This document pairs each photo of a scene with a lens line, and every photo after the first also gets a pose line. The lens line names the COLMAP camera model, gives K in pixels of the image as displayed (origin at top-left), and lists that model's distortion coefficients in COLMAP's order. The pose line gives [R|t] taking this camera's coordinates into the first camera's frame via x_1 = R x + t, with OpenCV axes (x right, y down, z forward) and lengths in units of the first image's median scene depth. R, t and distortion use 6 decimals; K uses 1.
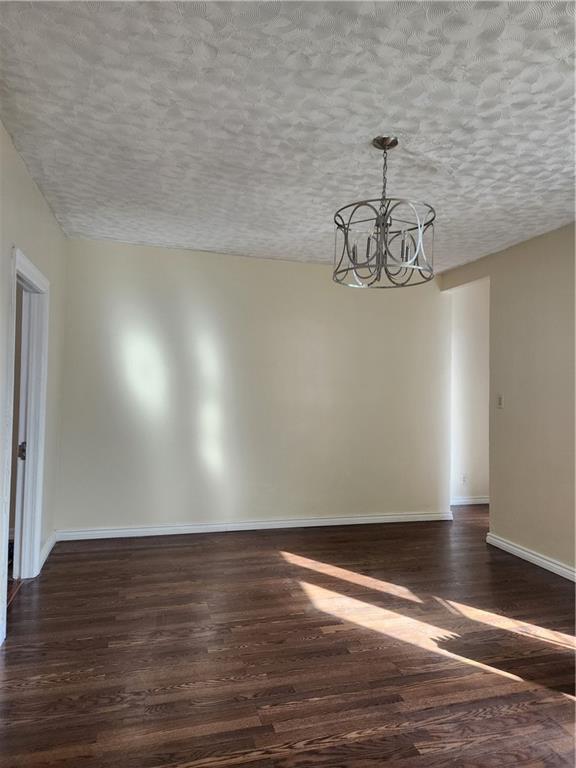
lens RADIAL K [[519.3, 0, 286.4], [0, 519.3, 382.3], [0, 0, 1]] dist [0.029714, -0.008713]
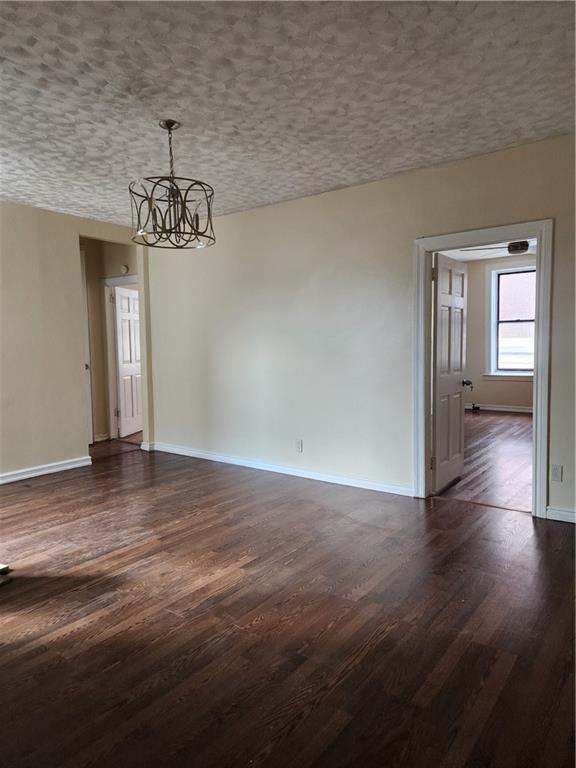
lens RADIAL K [[519.3, 0, 292.8], [0, 519.3, 379.7], [0, 0, 1]] dist [0.029714, -0.008713]
pose [[-0.789226, 0.036227, -0.613033, 0.769288], [0.007384, 0.998746, 0.049514, 0.075768], [0.614058, 0.034551, -0.788504, 2.266414]]
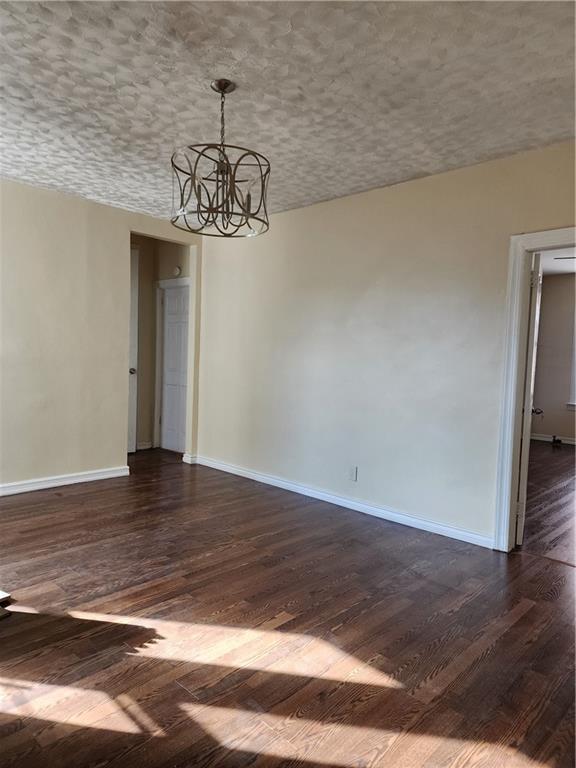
lens RADIAL K [[519.3, 0, 281.5], [0, 519.3, 376.8], [0, 0, 1]] dist [0.029714, -0.008713]
pose [[-0.859548, -0.028375, -0.510267, 0.640238], [-0.043995, 0.998859, 0.018565, 0.083003], [0.509158, 0.038407, -0.859816, 2.076365]]
